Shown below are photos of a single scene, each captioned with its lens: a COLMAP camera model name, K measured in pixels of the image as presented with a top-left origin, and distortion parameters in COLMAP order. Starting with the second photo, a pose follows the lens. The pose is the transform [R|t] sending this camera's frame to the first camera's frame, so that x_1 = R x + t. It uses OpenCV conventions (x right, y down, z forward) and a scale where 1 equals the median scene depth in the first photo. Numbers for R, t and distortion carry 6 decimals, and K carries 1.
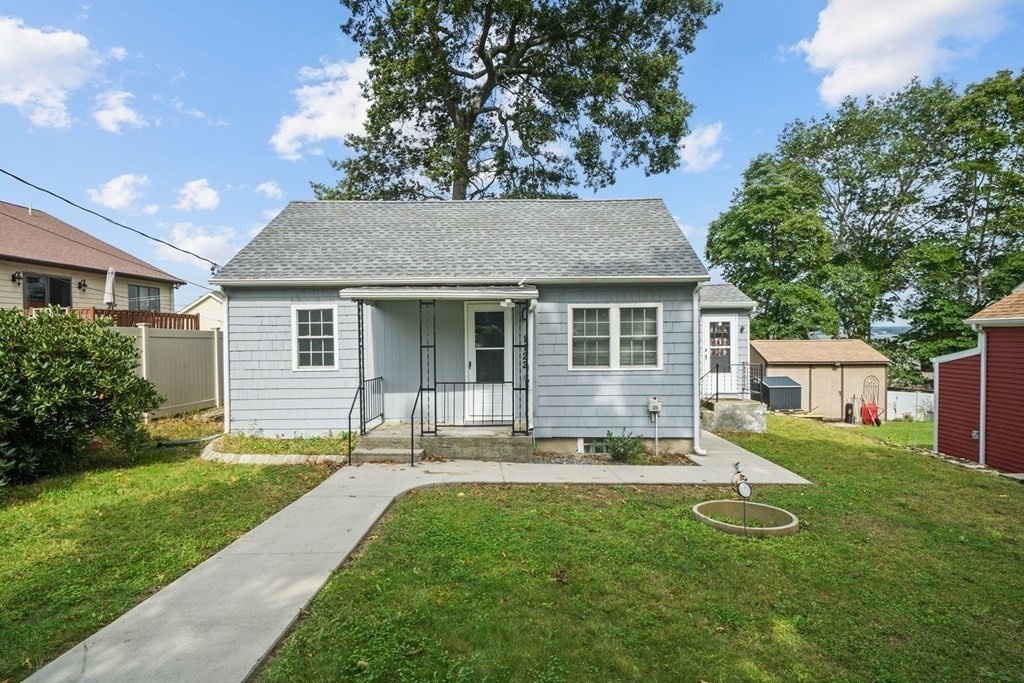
lens RADIAL K [[489.8, 0, 529.8], [0, 489.8, 344.3], [0, 0, 1]] dist [-0.002967, -0.000514]
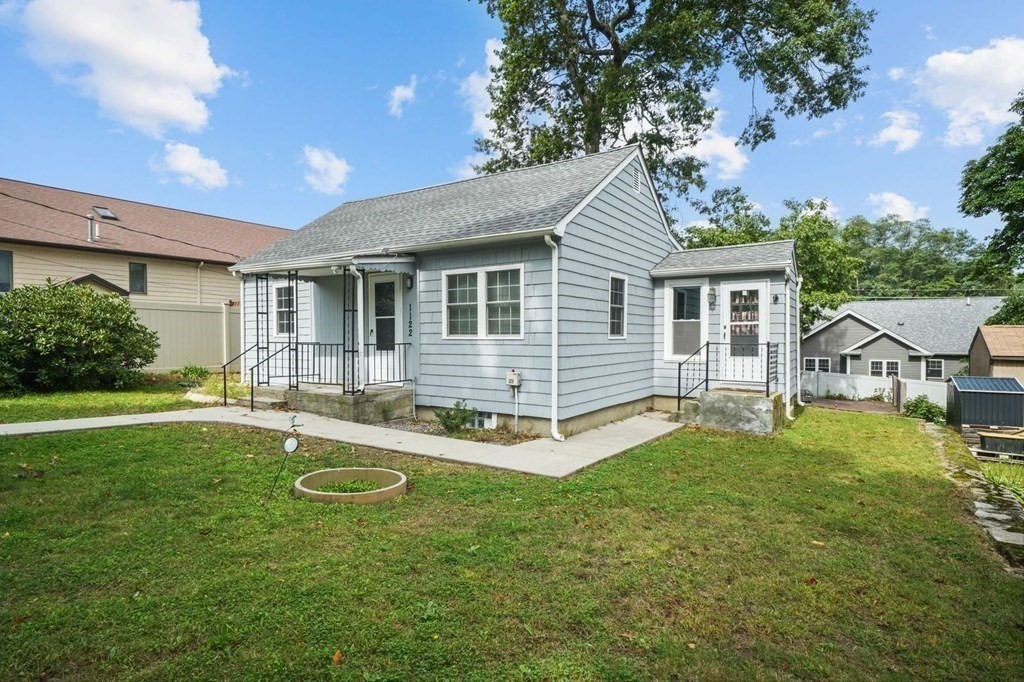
lens RADIAL K [[489.8, 0, 529.8], [0, 489.8, 343.8], [0, 0, 1]] dist [-0.002967, -0.000514]
pose [[0.861352, 0.012976, -0.507843, 0.724088], [-0.010577, 0.999915, 0.007609, 0.053375], [0.507899, -0.001182, 0.861416, 0.244276]]
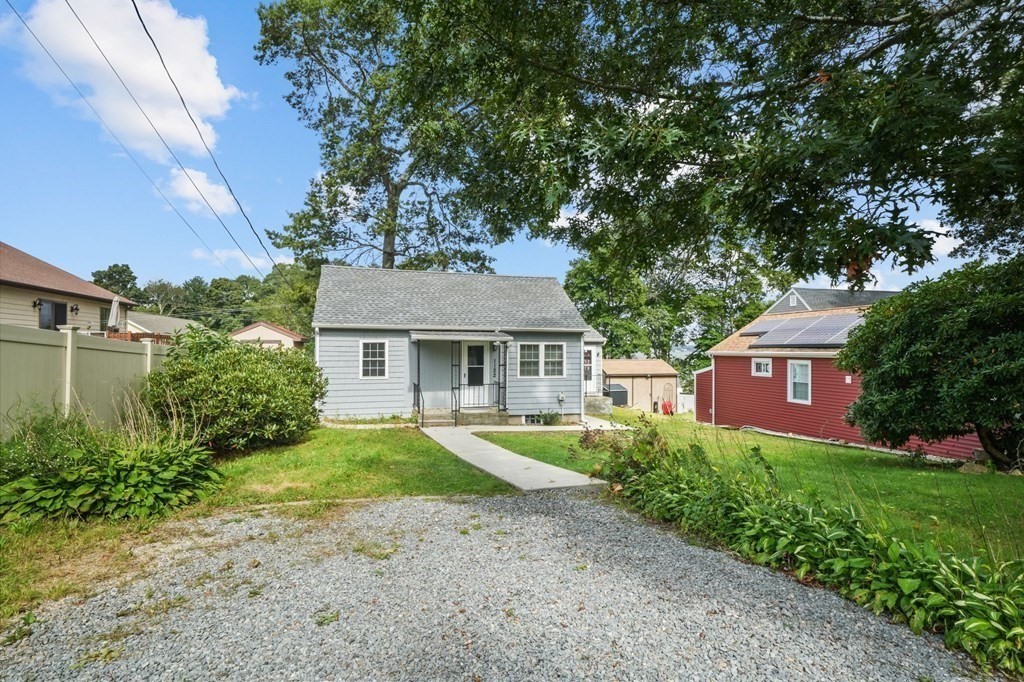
lens RADIAL K [[465.5, 0, 507.6], [0, 465.5, 349.6], [0, 0, 1]] dist [0.001036, -0.000166]
pose [[0.964973, 0.012389, 0.262055, -0.412968], [-0.007110, 0.999752, -0.021083, -0.016956], [-0.262252, 0.018482, 0.964823, -0.666728]]
